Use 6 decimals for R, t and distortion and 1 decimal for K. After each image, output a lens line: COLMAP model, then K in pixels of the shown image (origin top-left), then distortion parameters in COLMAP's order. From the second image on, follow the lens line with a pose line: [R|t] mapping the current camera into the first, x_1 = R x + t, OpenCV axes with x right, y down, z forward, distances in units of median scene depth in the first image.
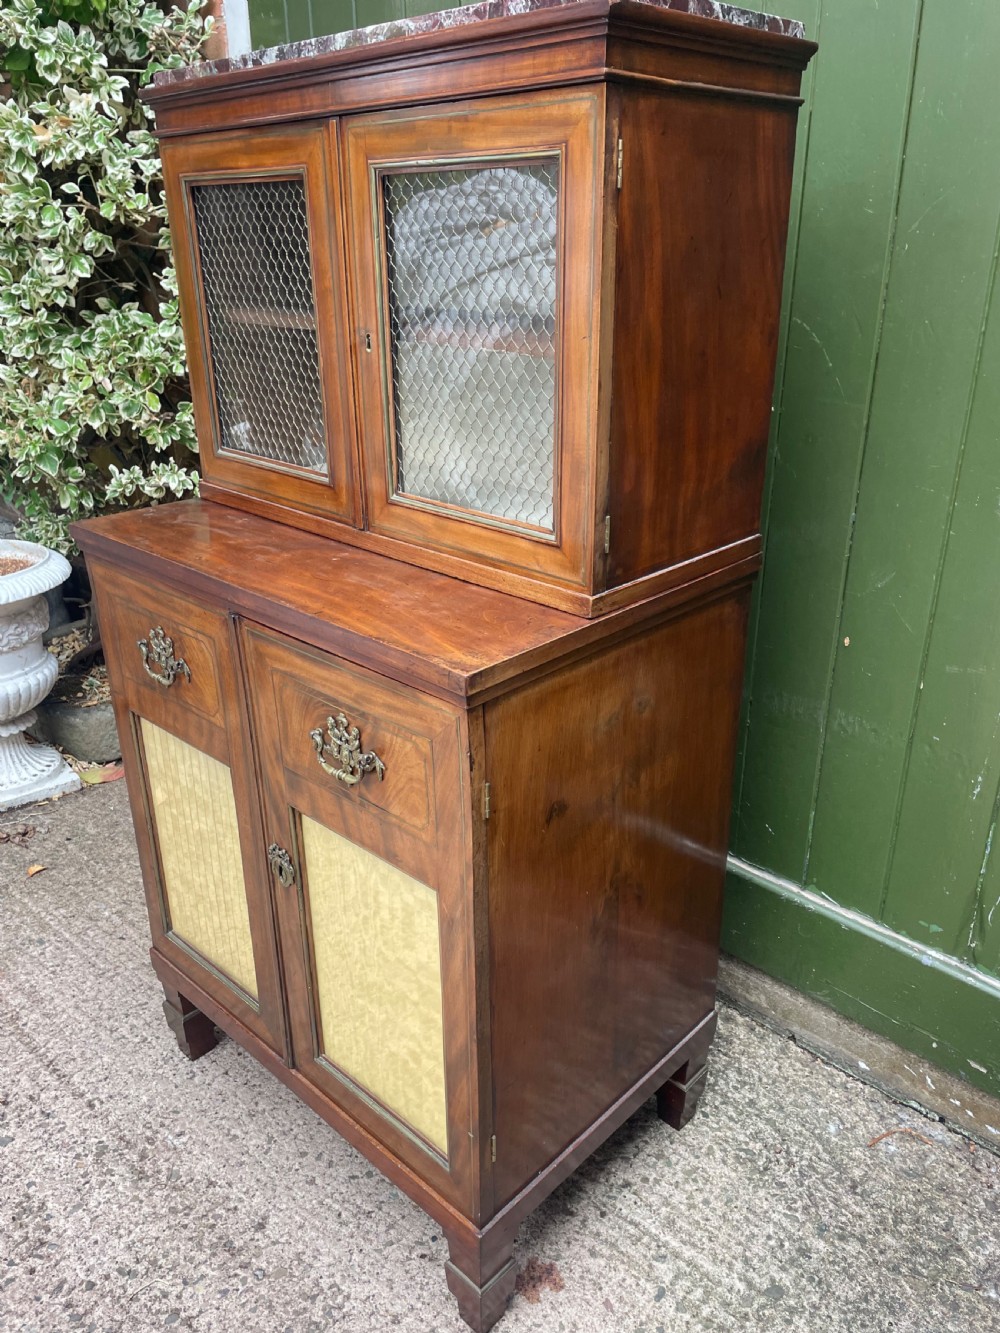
lens RADIAL K [[1007.6, 0, 503.0], [0, 1007.6, 671.4], [0, 0, 1]] dist [0.089143, -0.118387]
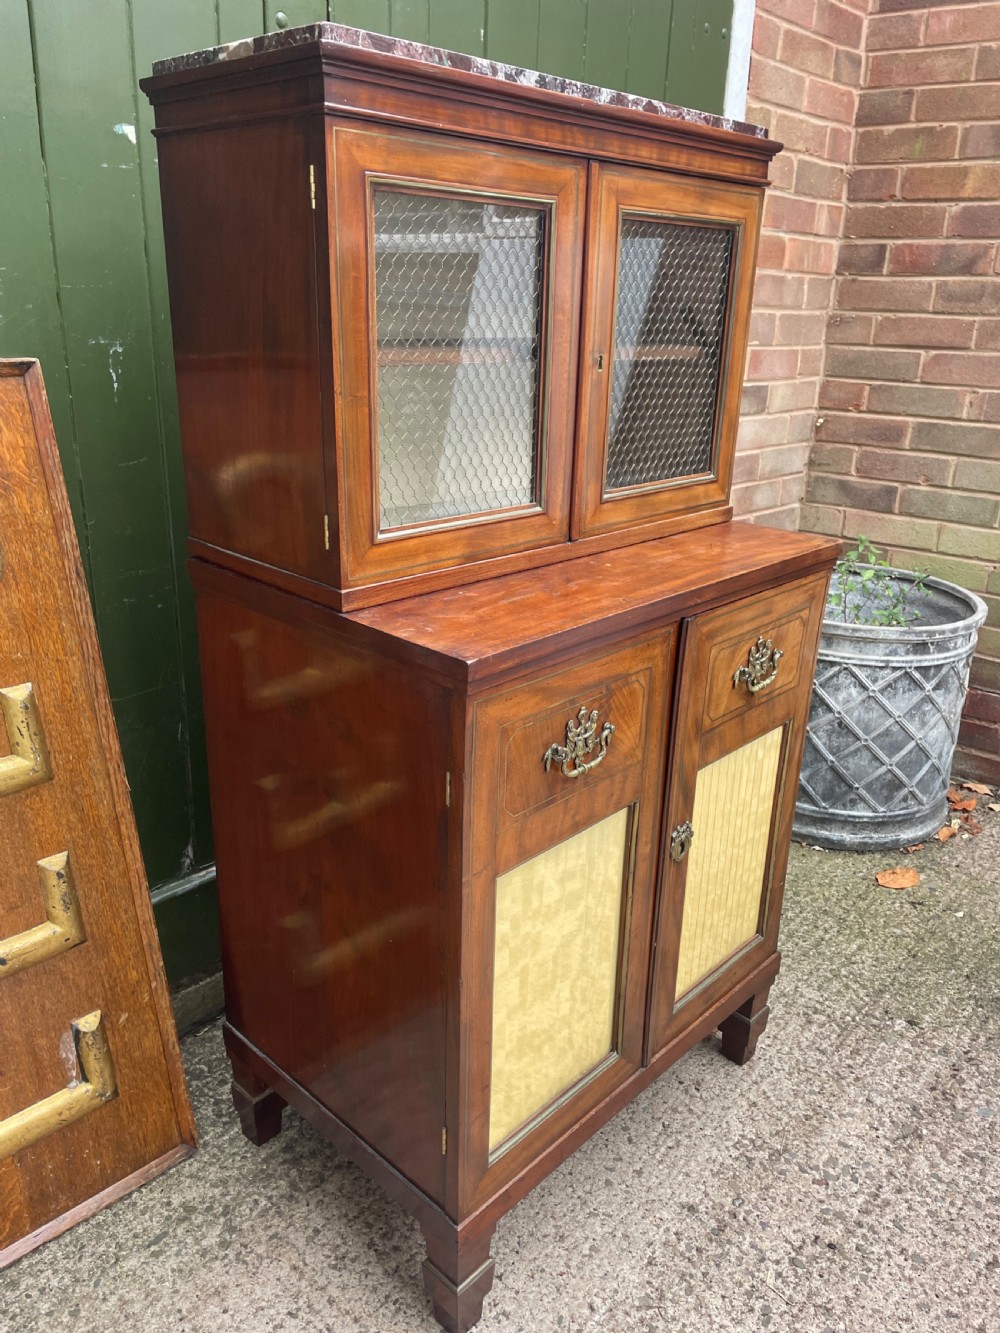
lens RADIAL K [[1007.3, 0, 508.3], [0, 1007.3, 662.2], [0, 0, 1]] dist [0.087382, -0.114190]
pose [[-0.001647, -0.334915, 0.942247, -1.071680], [0.369023, 0.875541, 0.311850, -0.348811], [-0.929419, 0.348224, 0.122149, 0.889771]]
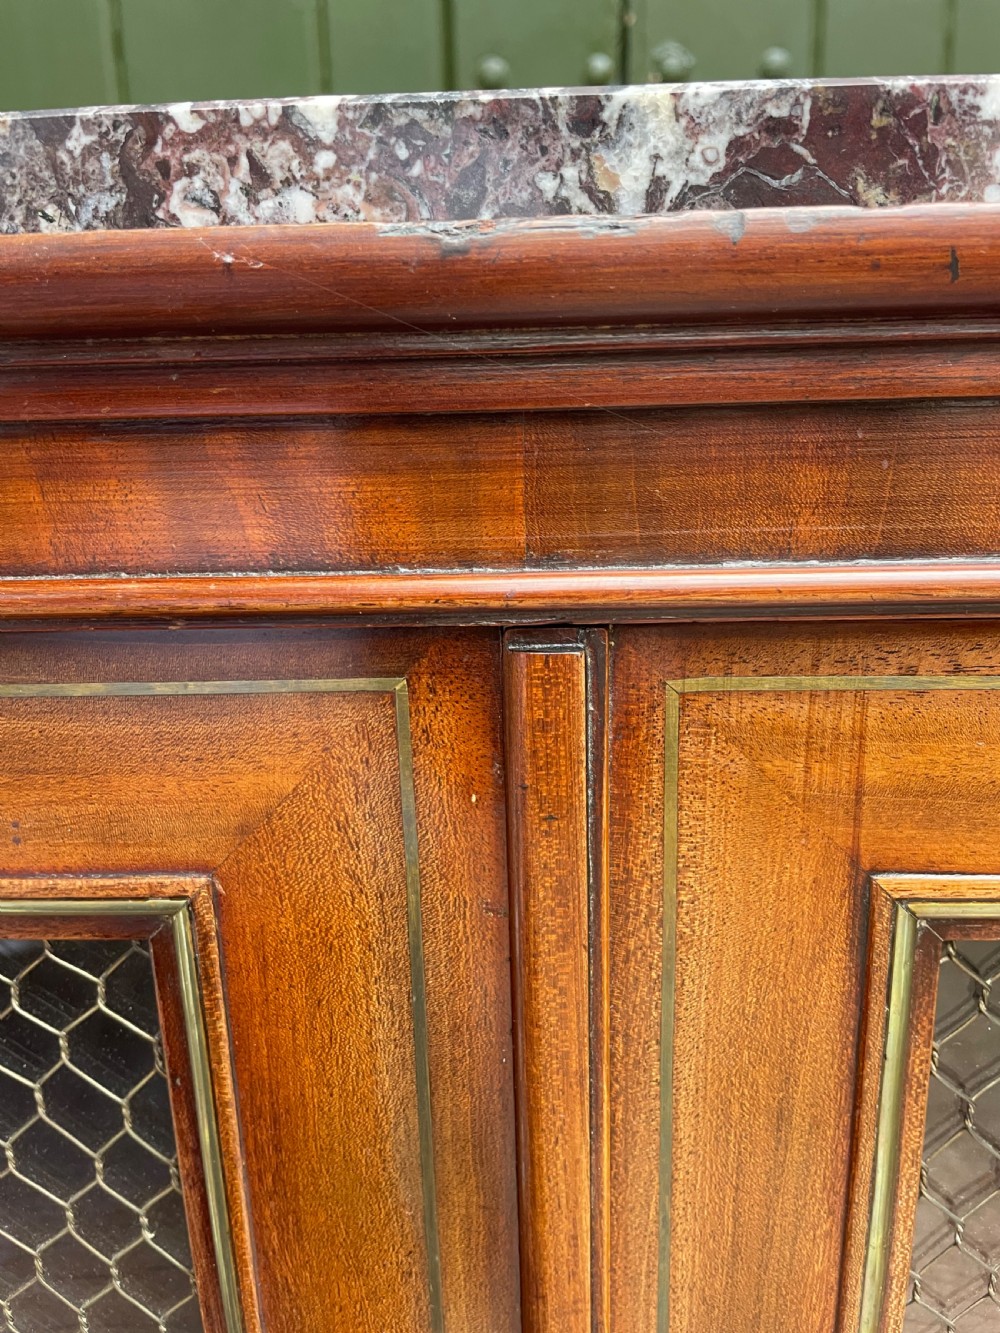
lens RADIAL K [[1032.1, 0, 502.1], [0, 1032.1, 664.8], [0, 0, 1]] dist [0.081432, -0.132958]
pose [[0.742152, -0.198604, 0.640130, -0.207477], [0.284537, 0.958110, -0.032626, -0.417144], [-0.606835, 0.206354, 0.767573, 0.697554]]
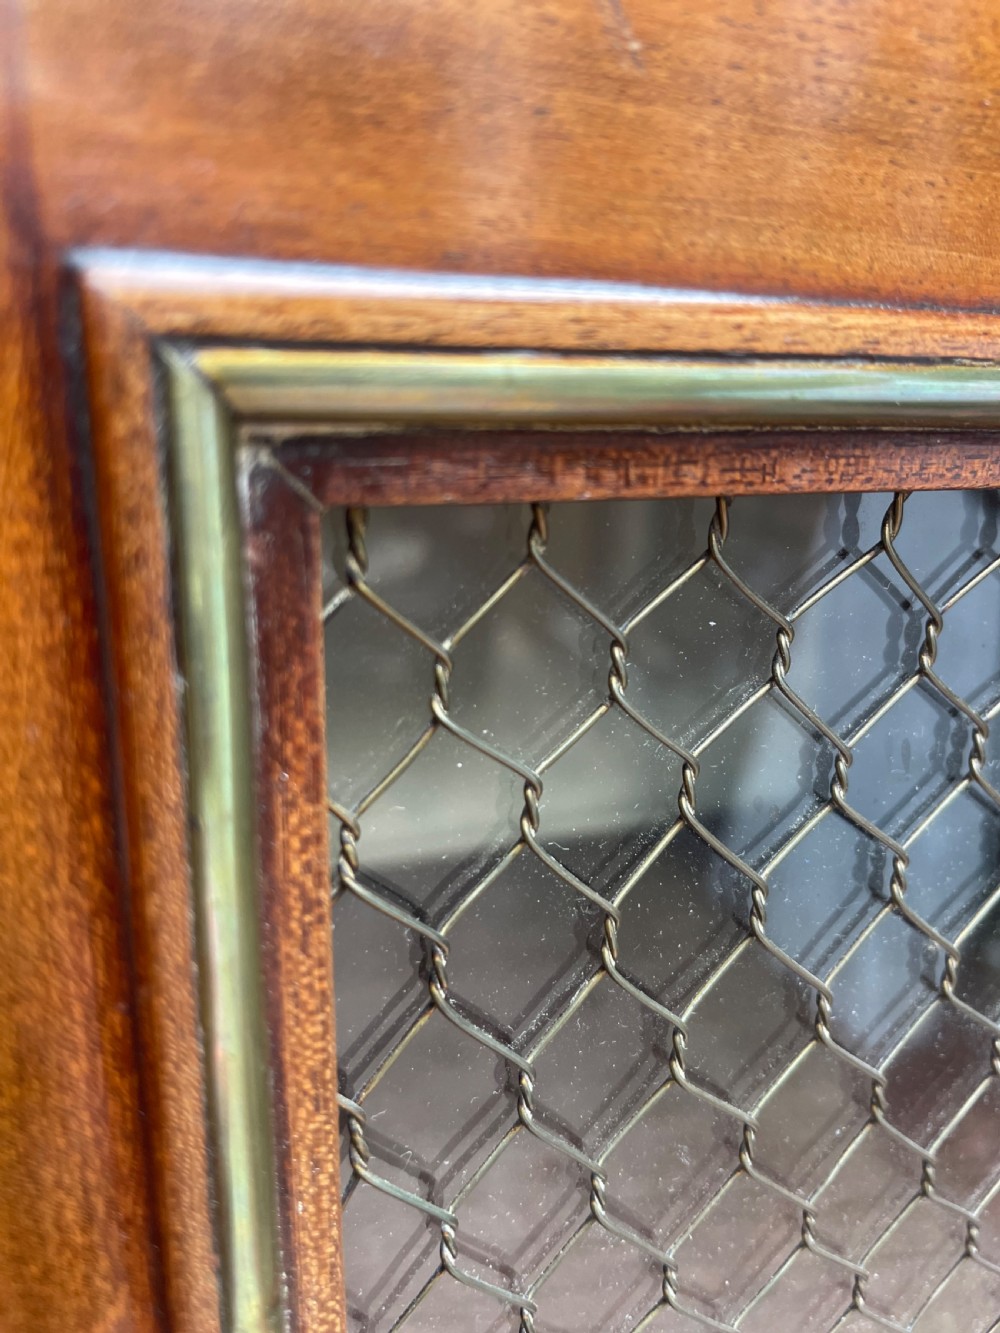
lens RADIAL K [[1032.1, 0, 502.1], [0, 1032.1, 664.8], [0, 0, 1]] dist [0.081432, -0.132958]
pose [[0.409137, -0.204044, 0.889367, -0.135848], [0.338948, 0.938923, 0.059486, -0.366965], [-0.847184, 0.277111, 0.453308, 0.741178]]
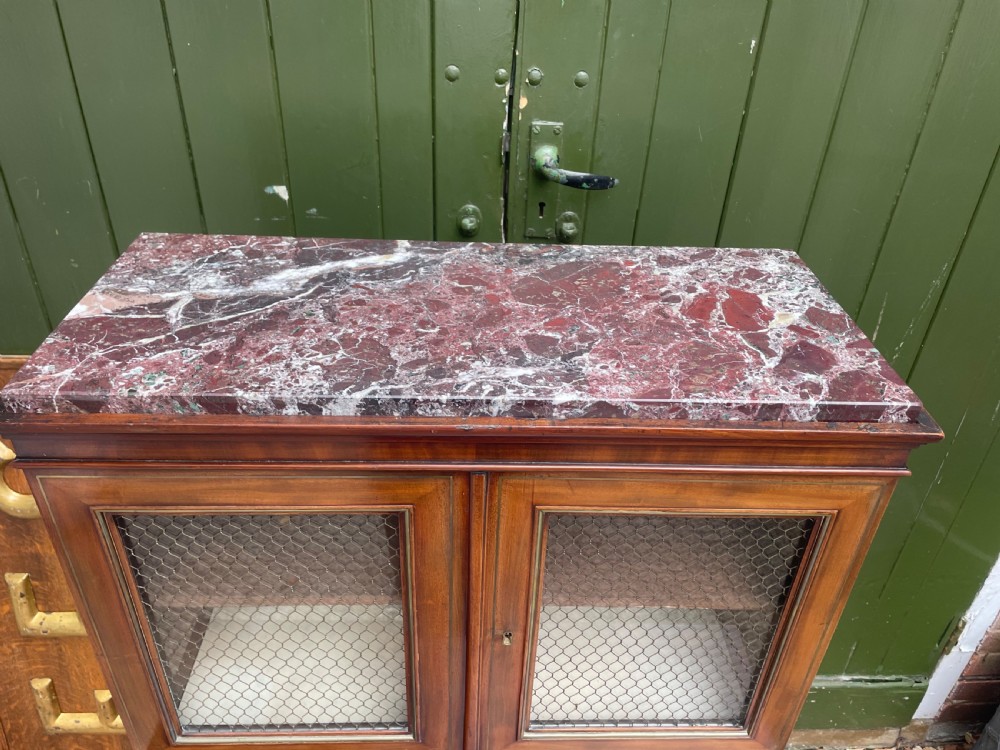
lens RADIAL K [[757.0, 0, 510.0], [0, 757.0, 364.7], [0, 0, 1]] dist [0.084251, -0.112497]
pose [[0.682778, -0.362502, 0.634355, -0.392544], [0.242884, 0.931472, 0.270864, -0.608071], [-0.689073, -0.030865, 0.724034, 0.427473]]
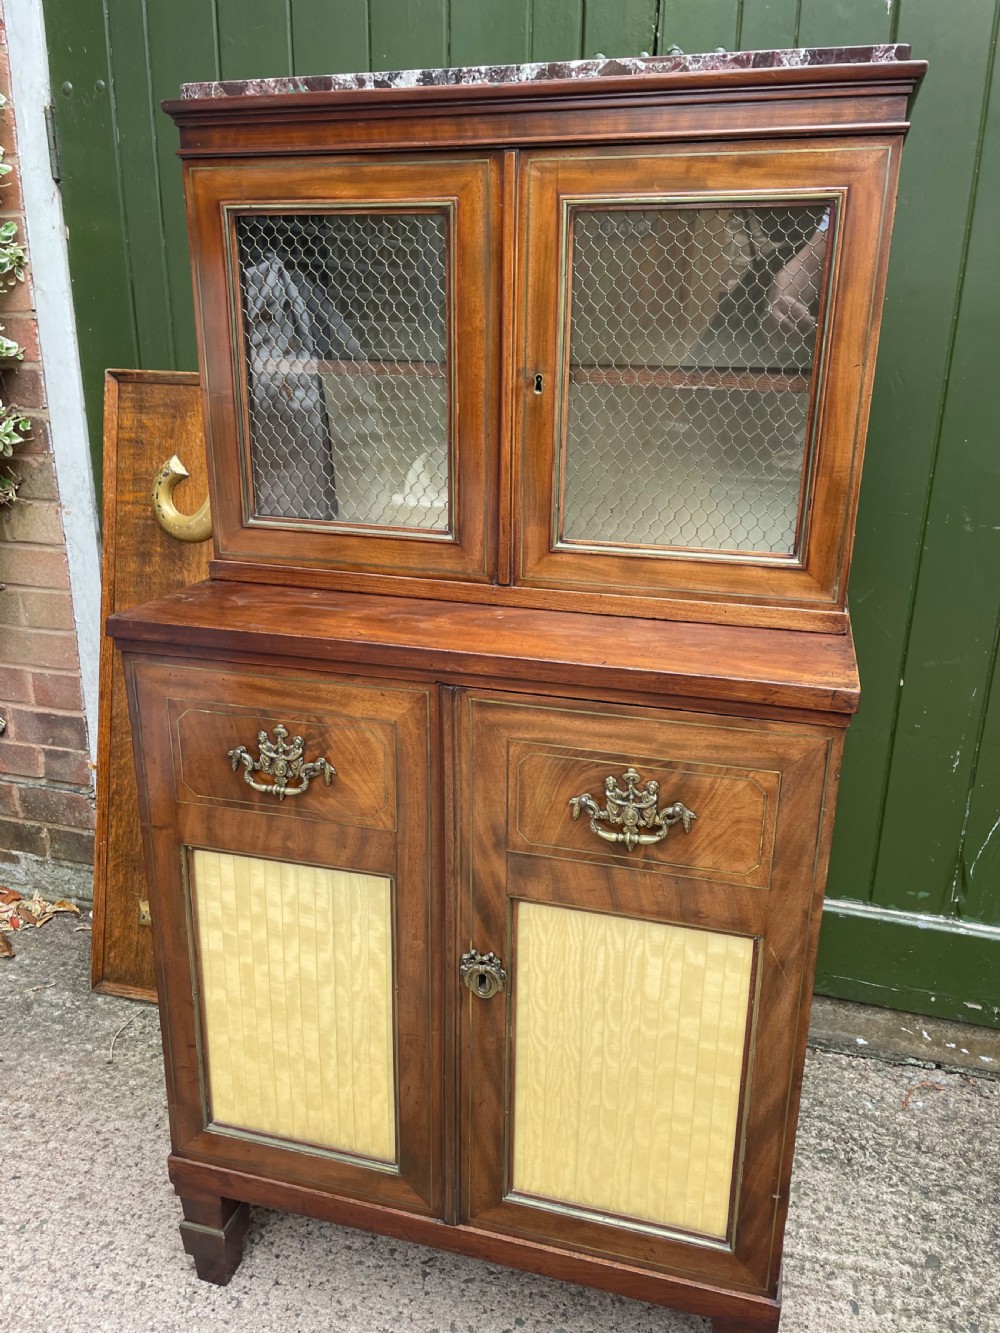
lens RADIAL K [[1007.5, 0, 514.6], [0, 1007.5, 665.6], [0, 0, 1]] dist [0.085864, -0.113752]
pose [[0.881204, -0.121867, 0.456758, -0.509907], [0.165106, 0.984696, -0.055805, -0.013553], [-0.442967, 0.124589, 0.887839, 0.170444]]
